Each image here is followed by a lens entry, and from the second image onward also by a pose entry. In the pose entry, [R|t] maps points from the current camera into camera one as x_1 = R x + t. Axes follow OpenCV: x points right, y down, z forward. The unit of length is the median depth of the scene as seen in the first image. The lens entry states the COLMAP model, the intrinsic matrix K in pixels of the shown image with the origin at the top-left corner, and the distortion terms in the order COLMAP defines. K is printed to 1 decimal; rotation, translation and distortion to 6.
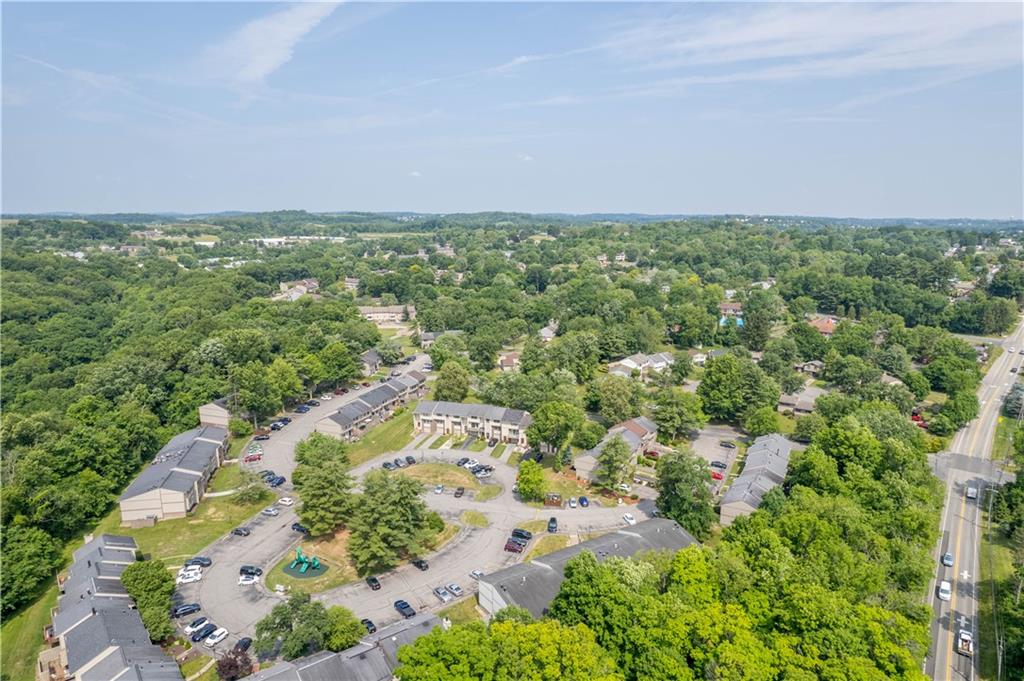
lens RADIAL K [[653.7, 0, 512.0], [0, 653.7, 340.5], [0, 0, 1]] dist [-0.073983, 0.059718]
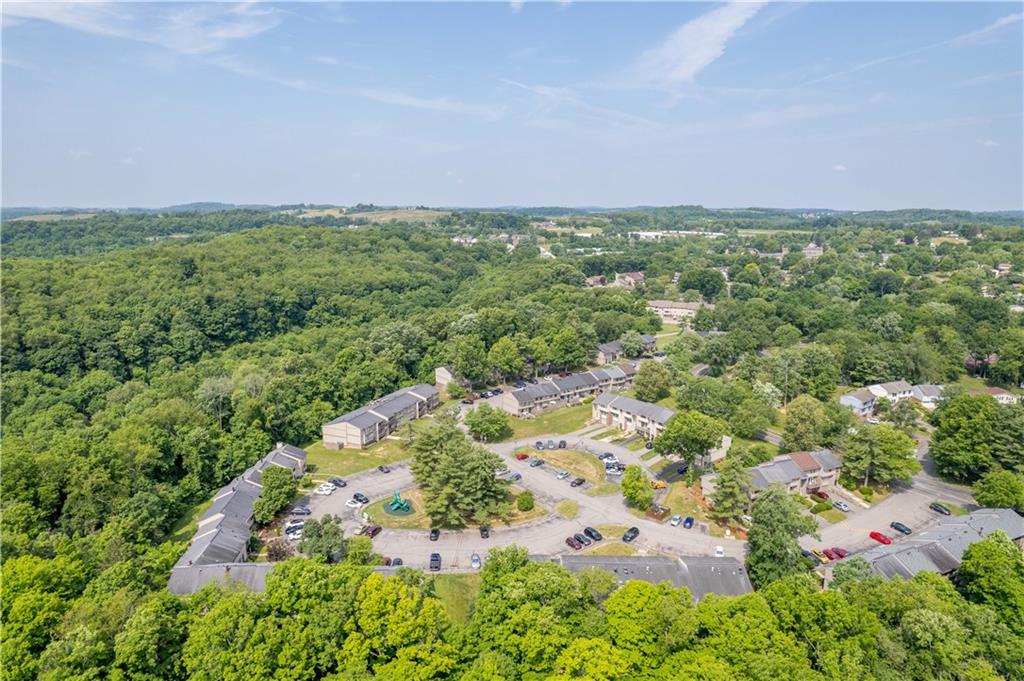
lens RADIAL K [[653.7, 0, 512.0], [0, 653.7, 340.5], [0, 0, 1]] dist [-0.073983, 0.059718]
pose [[0.821856, 0.111233, -0.558731, 0.230074], [-0.107499, 0.993414, 0.039647, -0.009070], [0.559462, 0.027479, 0.828400, 0.060953]]
